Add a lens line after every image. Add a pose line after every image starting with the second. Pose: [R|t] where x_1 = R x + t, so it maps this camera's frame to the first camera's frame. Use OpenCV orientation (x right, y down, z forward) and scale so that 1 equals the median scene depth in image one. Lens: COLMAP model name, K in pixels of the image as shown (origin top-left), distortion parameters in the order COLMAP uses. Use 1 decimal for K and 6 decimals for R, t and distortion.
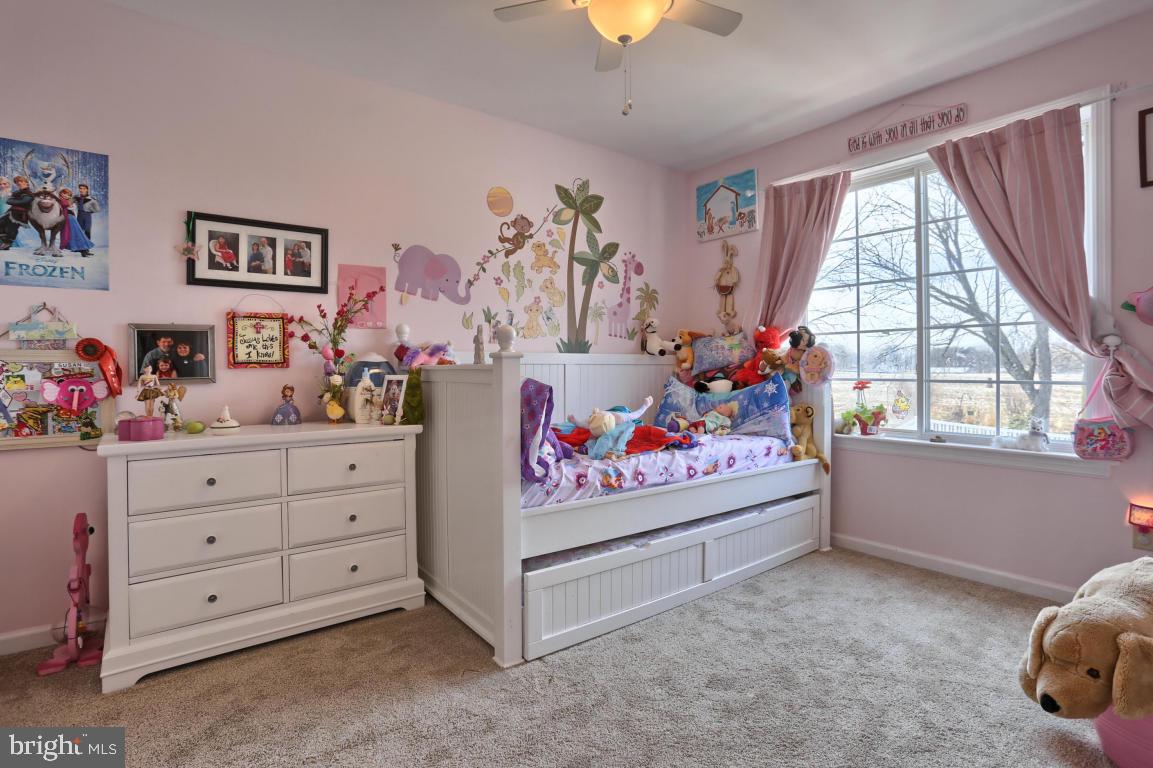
lens RADIAL K [[572.9, 0, 572.3], [0, 572.9, 375.8], [0, 0, 1]] dist [-0.073350, 0.036117]
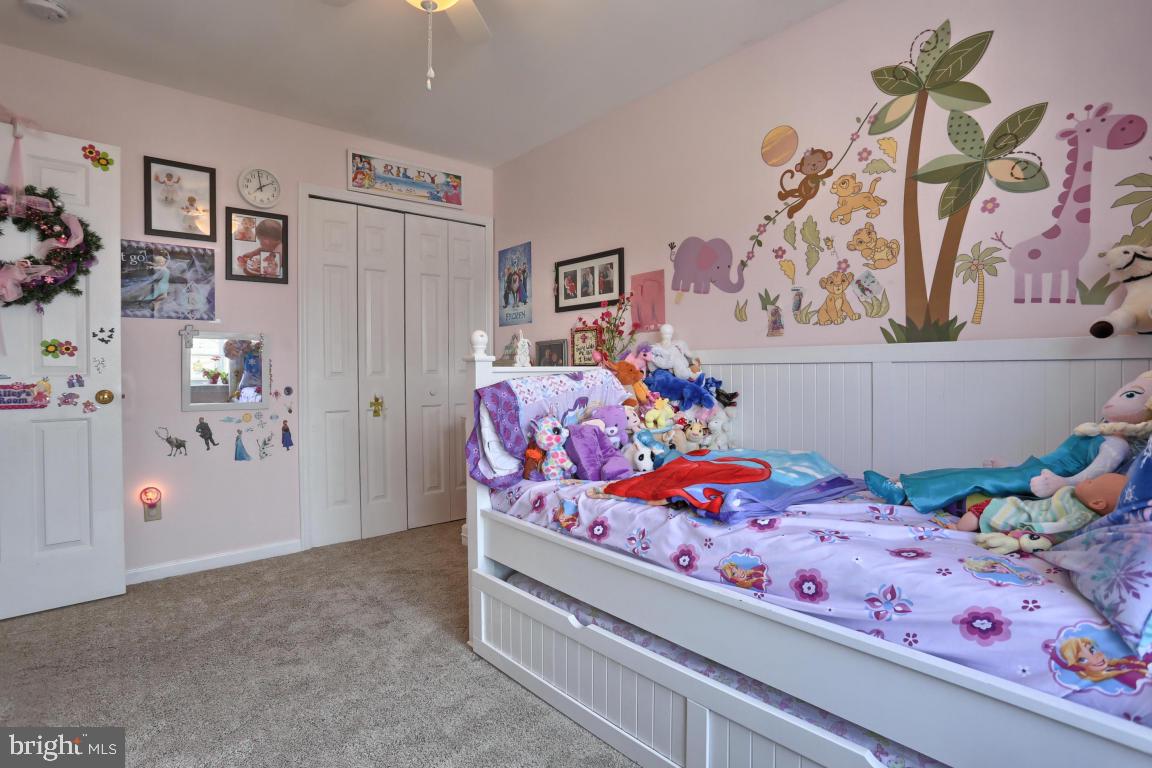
lens RADIAL K [[572.4, 0, 571.8], [0, 572.4, 375.8], [0, 0, 1]] dist [-0.073350, 0.036117]
pose [[0.070292, 0.015525, -0.997406, 0.585235], [-0.004059, 0.999875, 0.015277, -0.014294], [0.997518, 0.002975, 0.070346, 0.666454]]
